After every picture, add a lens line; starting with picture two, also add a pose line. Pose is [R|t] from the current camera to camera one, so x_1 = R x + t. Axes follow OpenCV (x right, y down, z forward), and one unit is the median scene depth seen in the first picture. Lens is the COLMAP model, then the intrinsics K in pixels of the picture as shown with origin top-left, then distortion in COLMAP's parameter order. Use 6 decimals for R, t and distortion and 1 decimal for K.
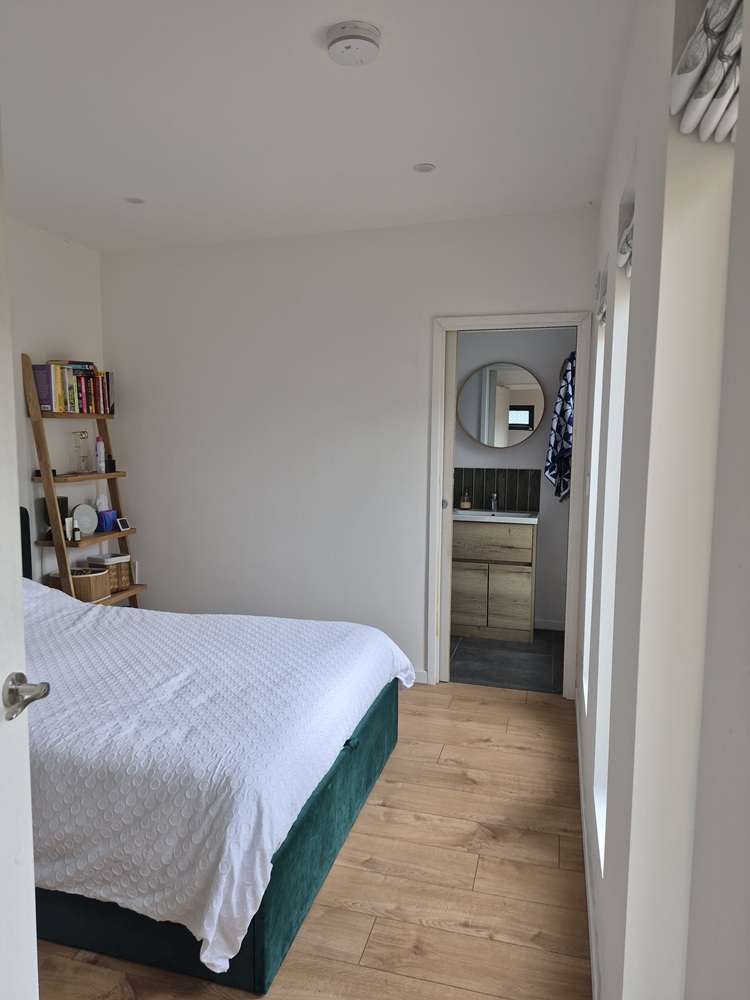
lens RADIAL K [[673.5, 0, 376.0], [0, 673.5, 501.8], [0, 0, 1]] dist [-0.002701, -0.000045]
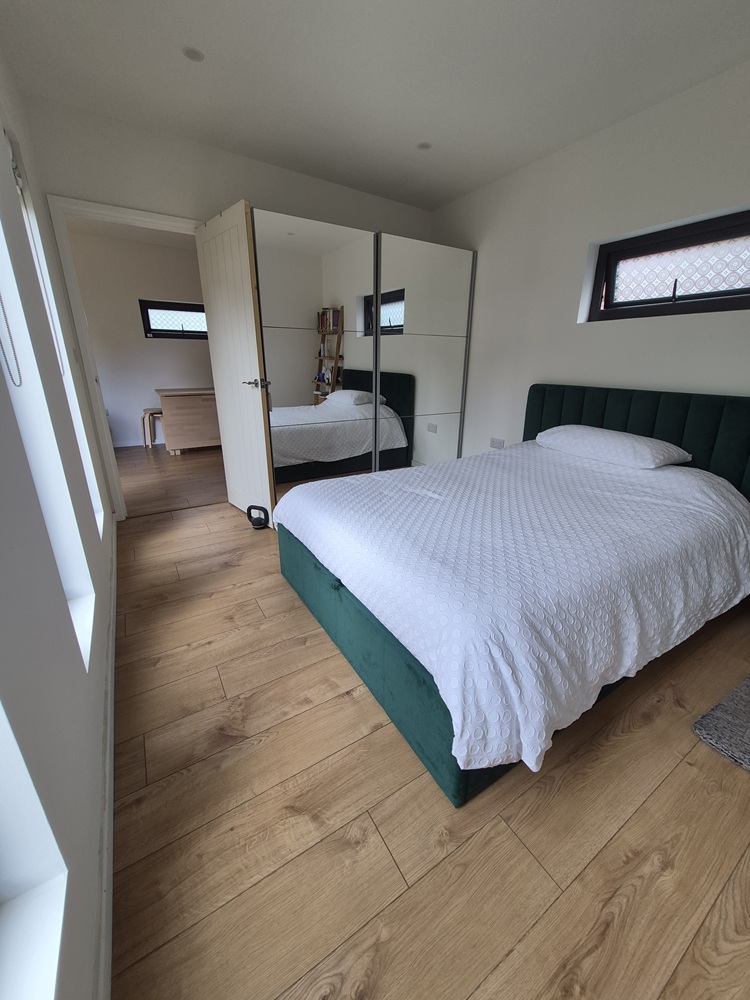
lens RADIAL K [[395.9, 0, 384.0], [0, 395.9, 494.5], [0, 0, 1]] dist [0.002065, 0.000005]
pose [[-0.676937, 0.221182, -0.702022, 0.357643], [-0.100995, 0.916847, 0.386252, -0.042135], [0.729079, 0.332369, -0.598310, 1.464280]]
